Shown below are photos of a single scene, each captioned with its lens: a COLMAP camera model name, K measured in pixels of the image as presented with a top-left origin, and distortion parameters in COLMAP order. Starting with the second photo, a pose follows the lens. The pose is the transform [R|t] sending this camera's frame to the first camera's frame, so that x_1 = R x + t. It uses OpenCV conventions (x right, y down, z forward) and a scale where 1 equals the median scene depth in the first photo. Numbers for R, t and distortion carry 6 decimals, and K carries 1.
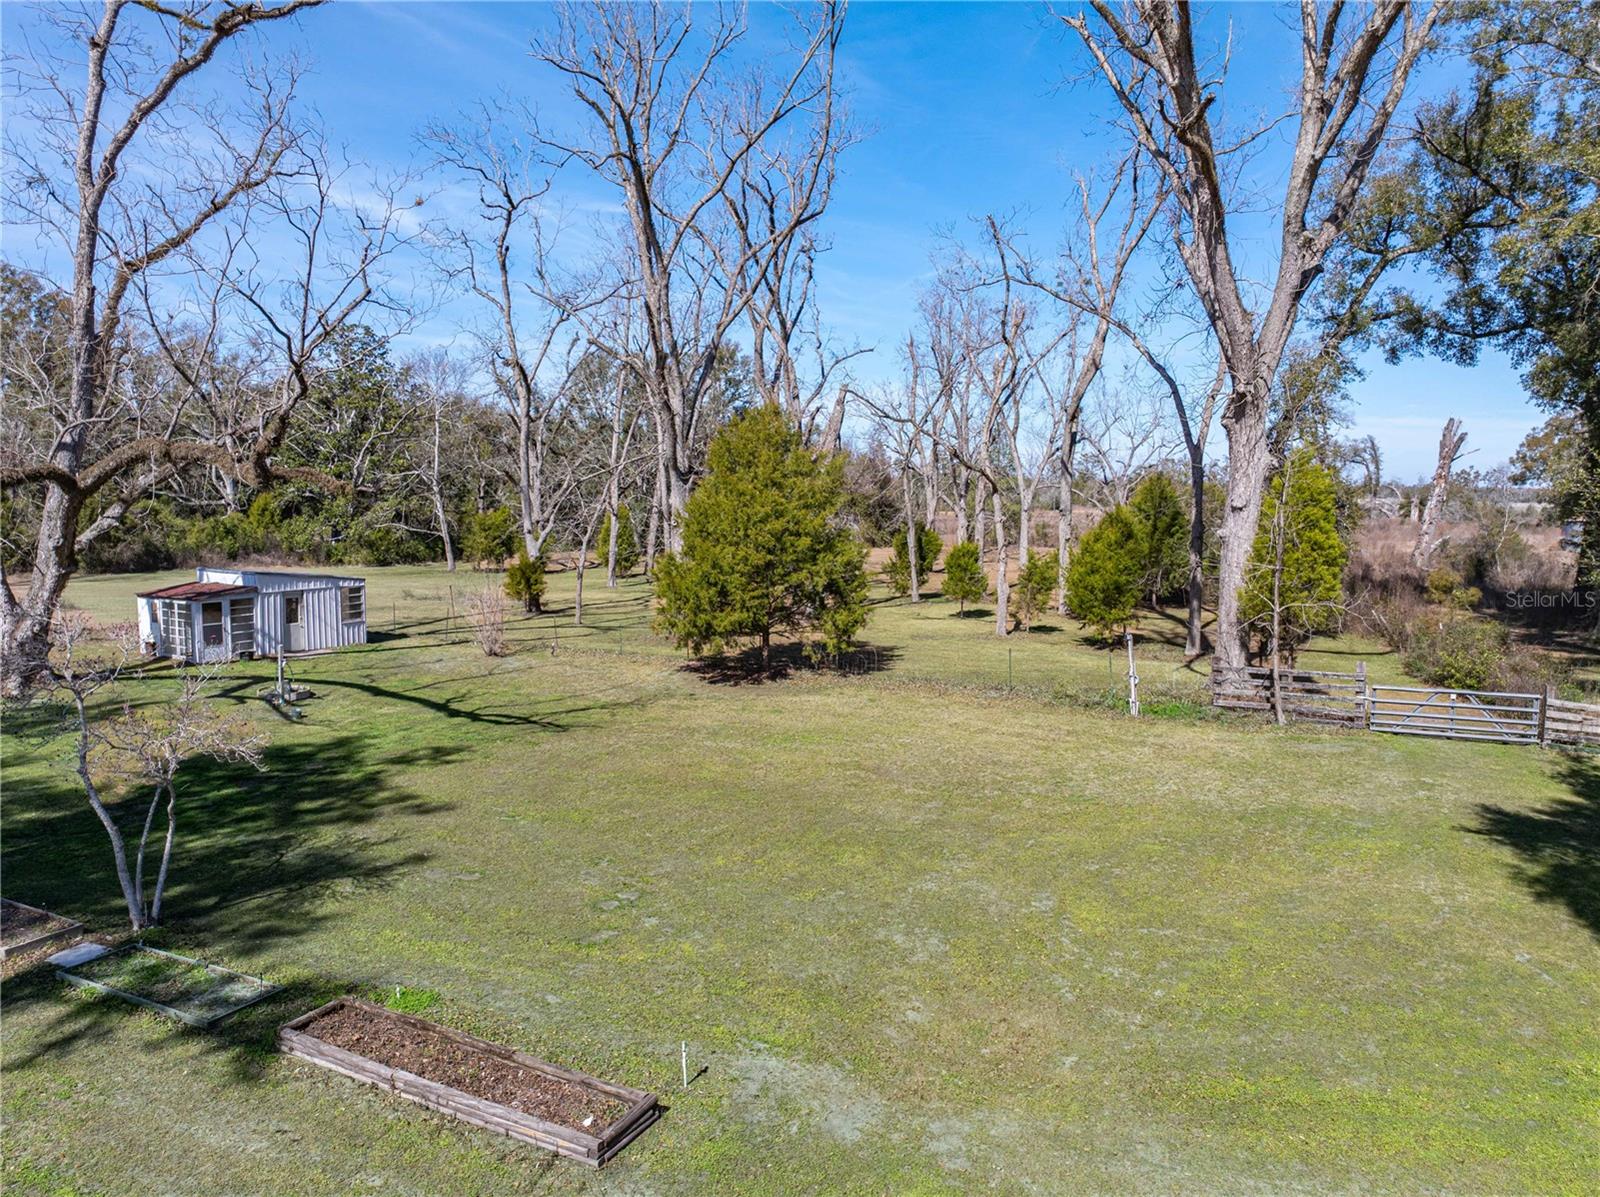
lens RADIAL K [[1136.3, 0, 803.7], [0, 1136.3, 600.9], [0, 0, 1]] dist [-0.047016, 0.018429]
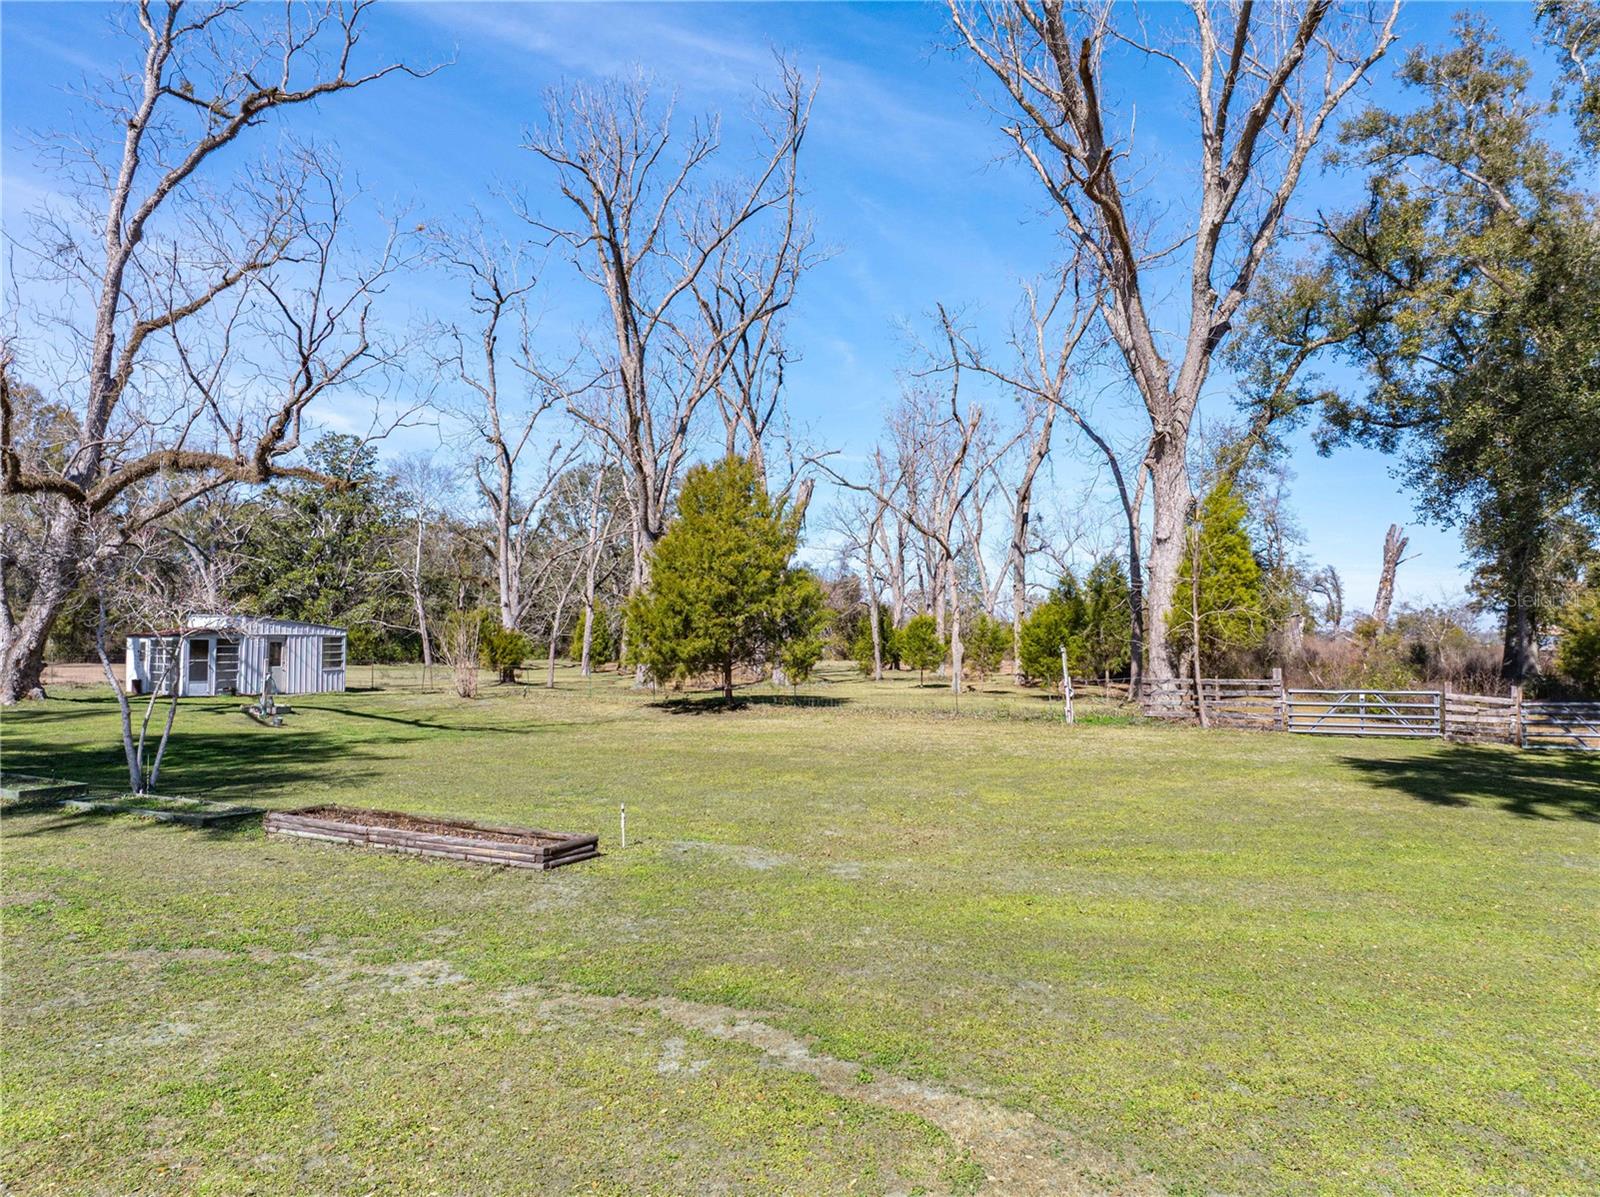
lens RADIAL K [[1136.3, 0, 802.5], [0, 1136.3, 596.7], [0, 0, 1]] dist [-0.047016, 0.018429]
pose [[0.999827, 0.005348, 0.017828, 0.016186], [-0.002975, 0.991438, -0.130543, 0.094725], [-0.018373, 0.130468, 0.991282, -0.052203]]
